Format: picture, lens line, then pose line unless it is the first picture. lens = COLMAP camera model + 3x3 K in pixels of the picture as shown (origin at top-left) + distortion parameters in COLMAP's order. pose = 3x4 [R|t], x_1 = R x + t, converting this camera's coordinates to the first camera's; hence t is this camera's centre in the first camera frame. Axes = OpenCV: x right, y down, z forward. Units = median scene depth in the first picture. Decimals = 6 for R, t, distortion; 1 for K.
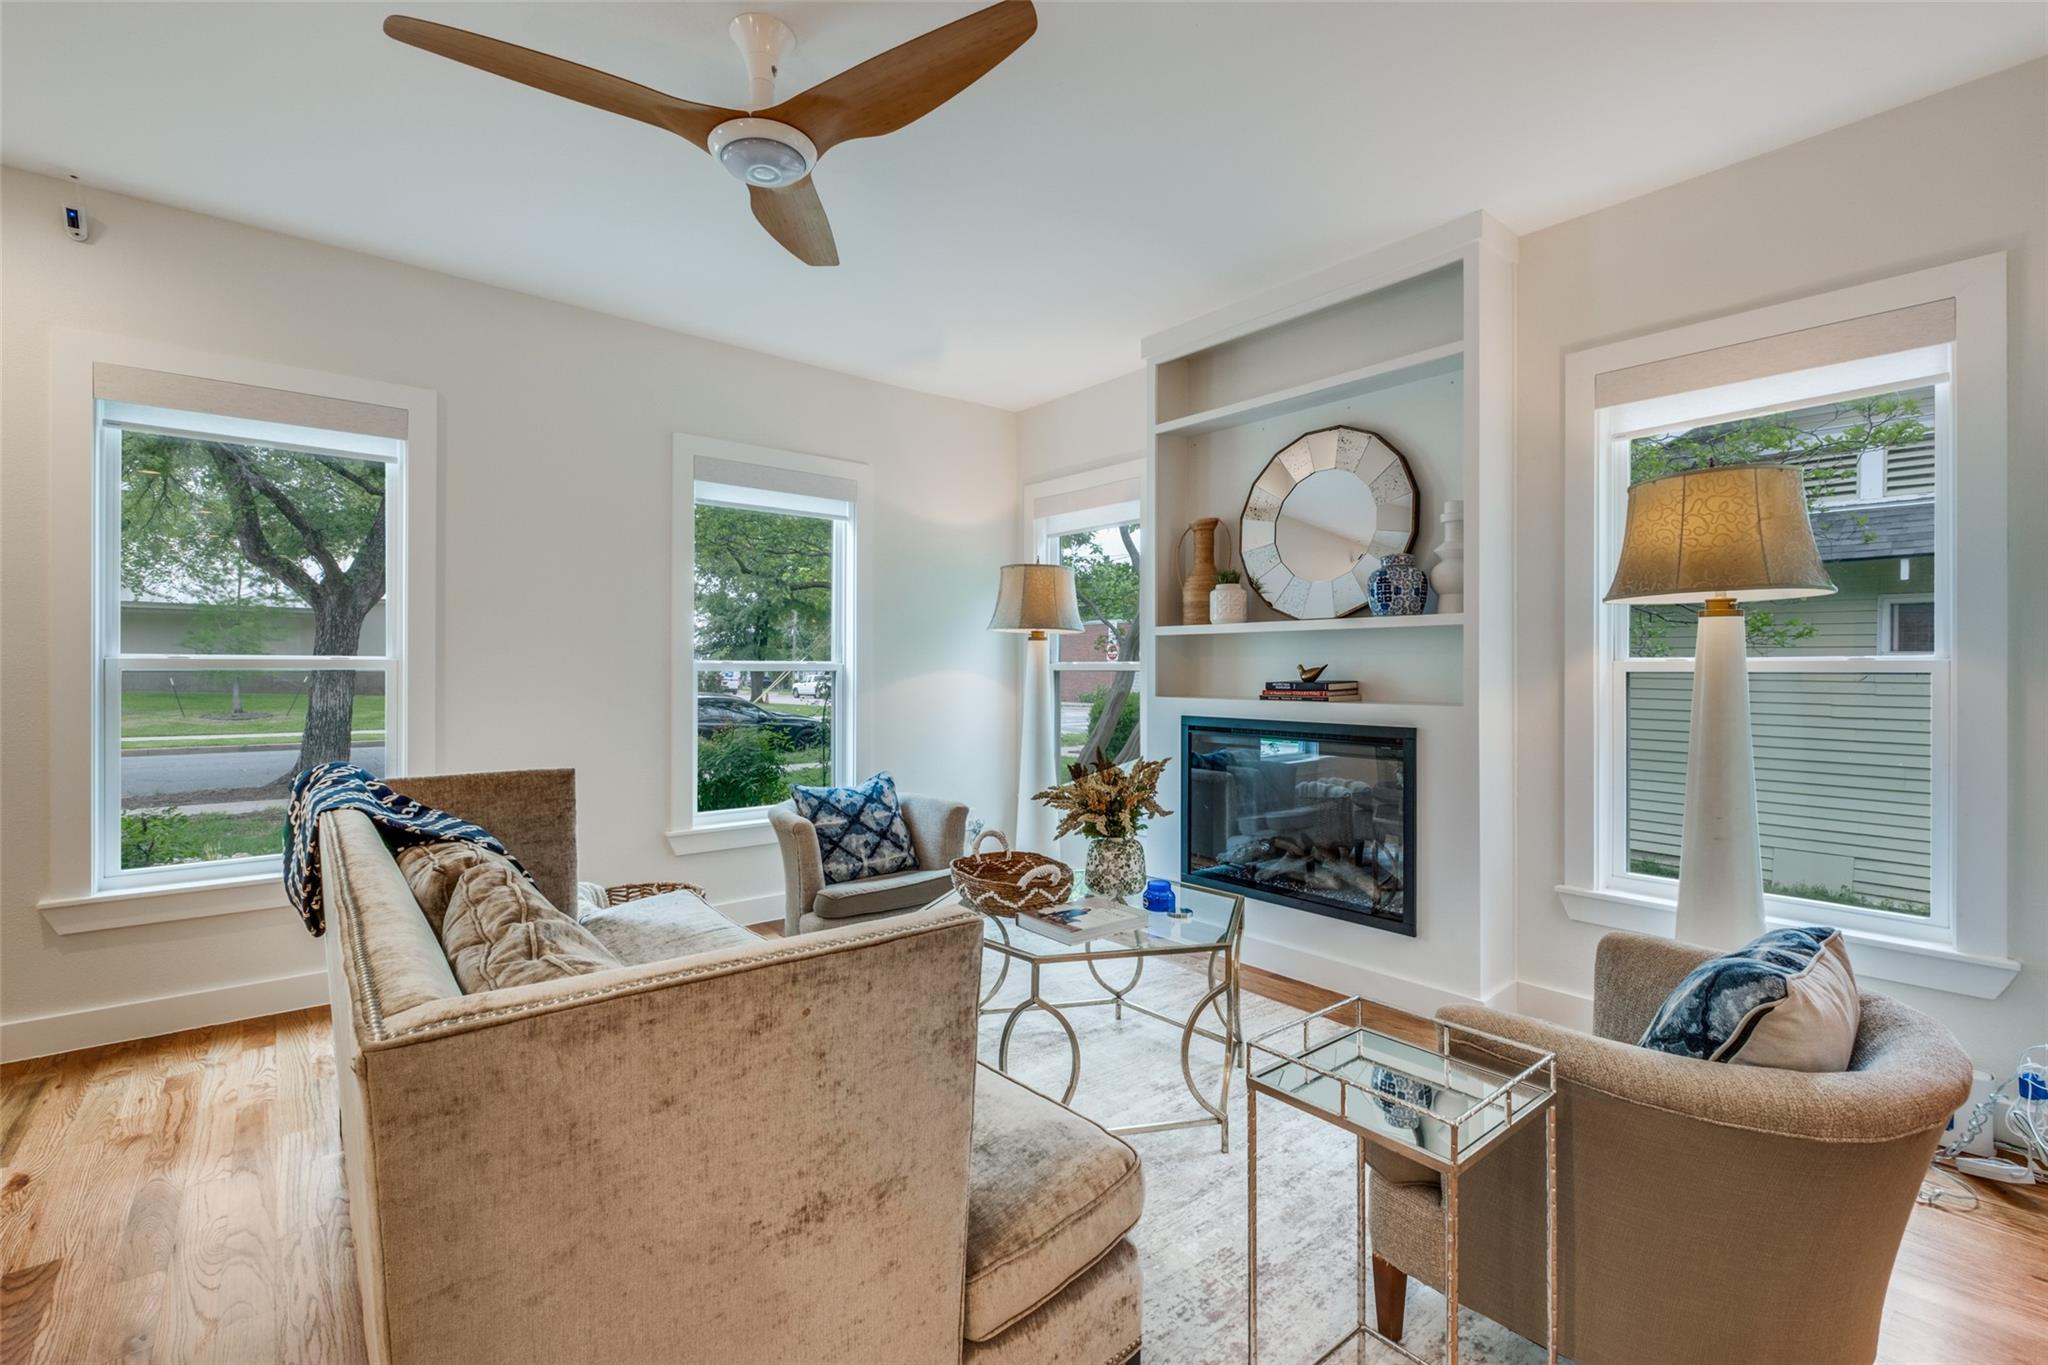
lens RADIAL K [[881.6, 0, 1025.3], [0, 881.6, 669.3], [0, 0, 1]] dist [0.002124, 0.000028]
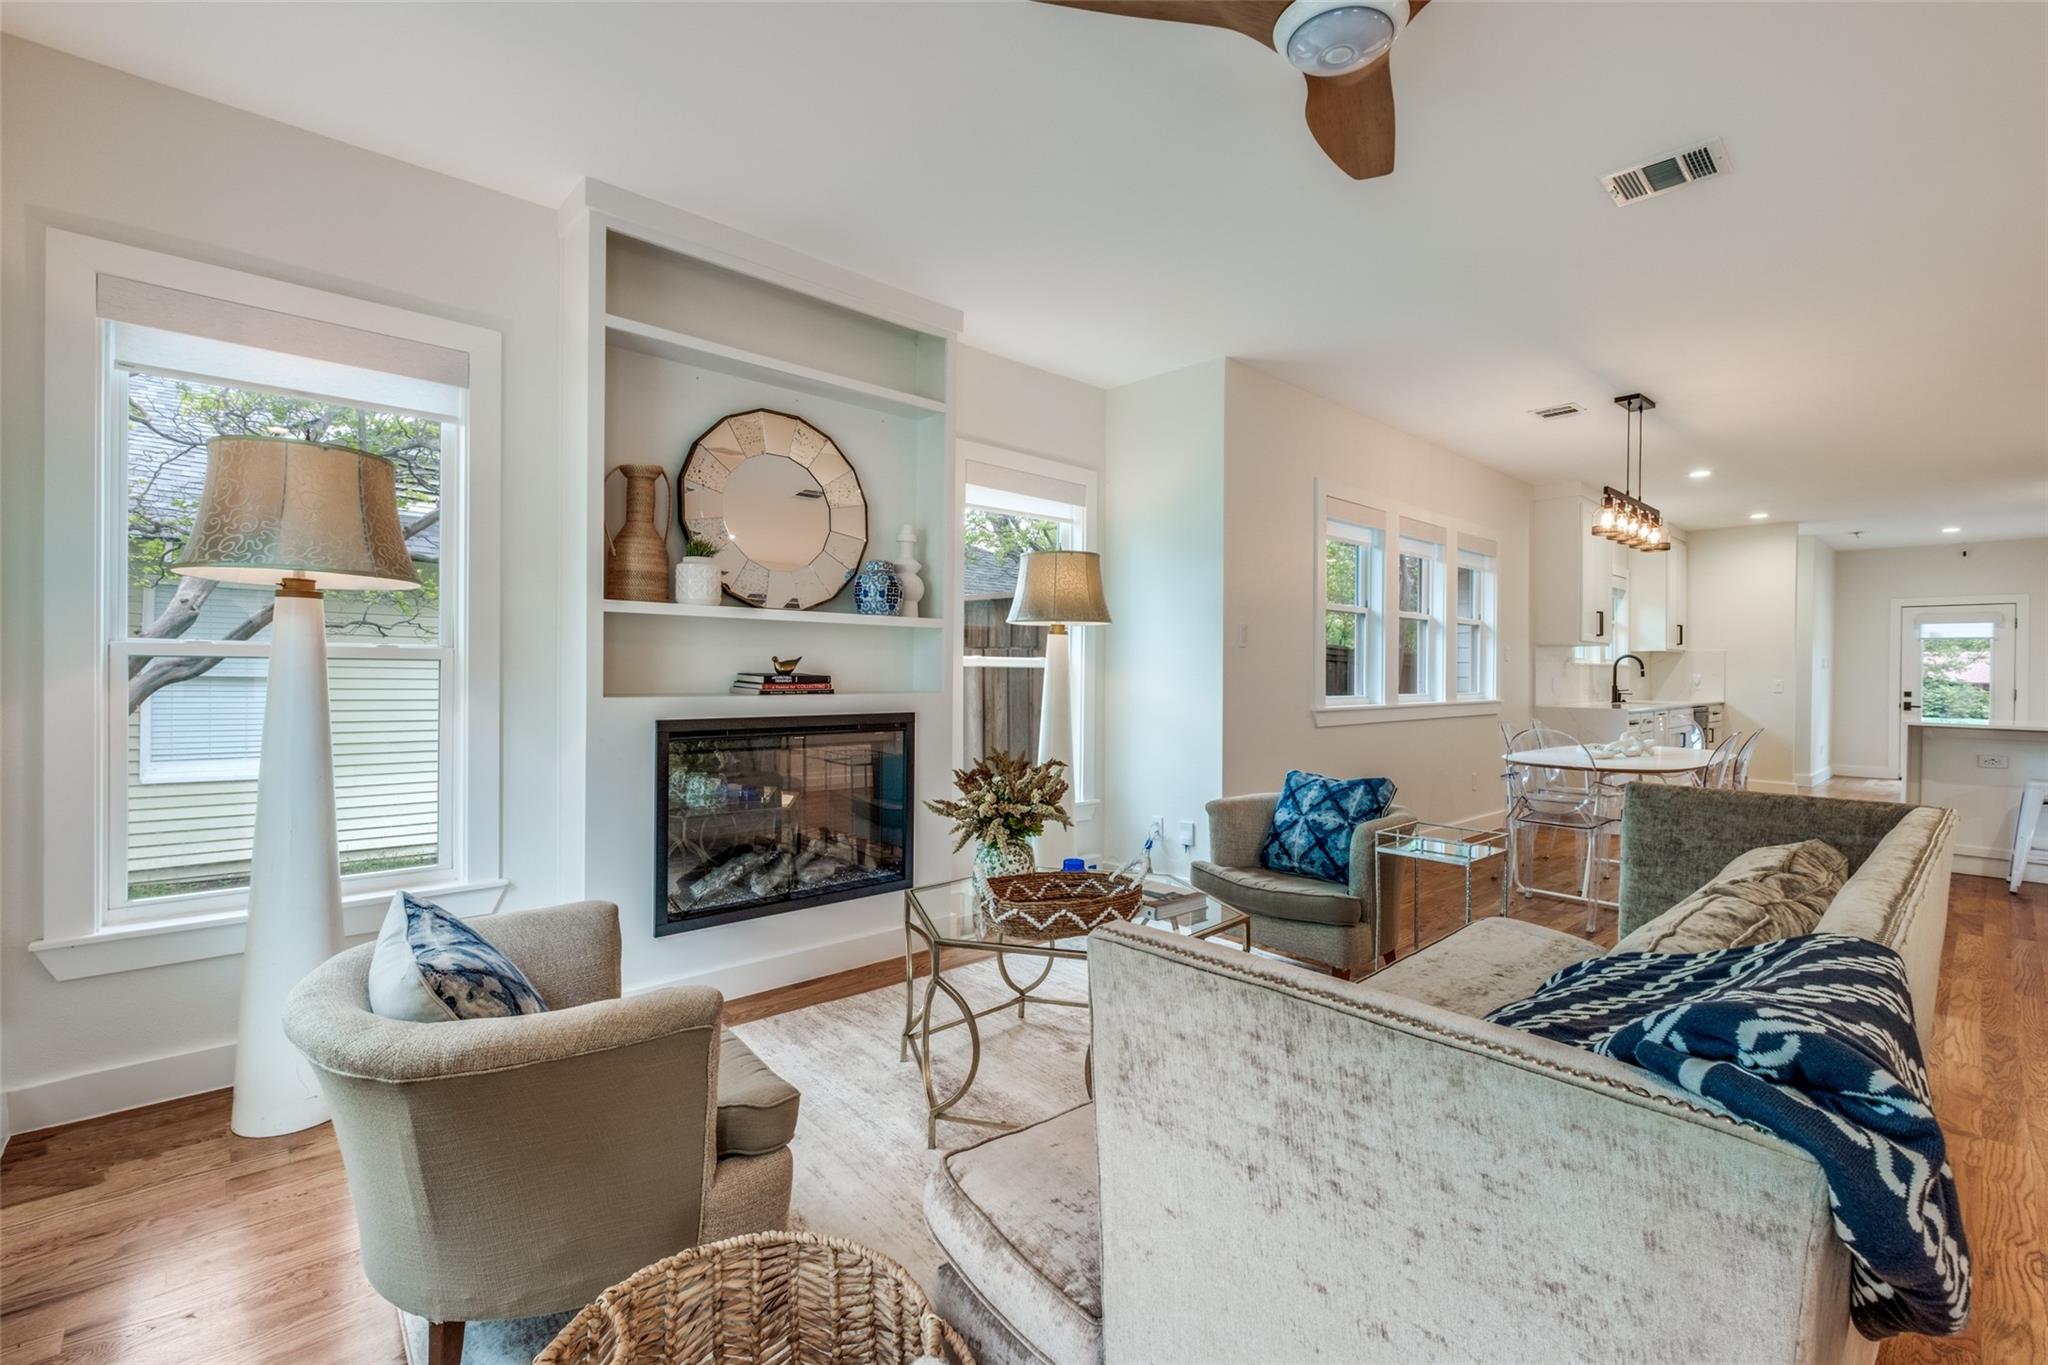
lens RADIAL K [[881.6, 0, 1025.3], [0, 881.6, 669.3], [0, 0, 1]] dist [0.002124, 0.000028]
pose [[-0.039590, -0.005417, 0.999201, -0.635232], [-0.014129, 0.999888, 0.004861, 0.000502], [-0.999116, -0.013925, -0.039662, 0.762470]]
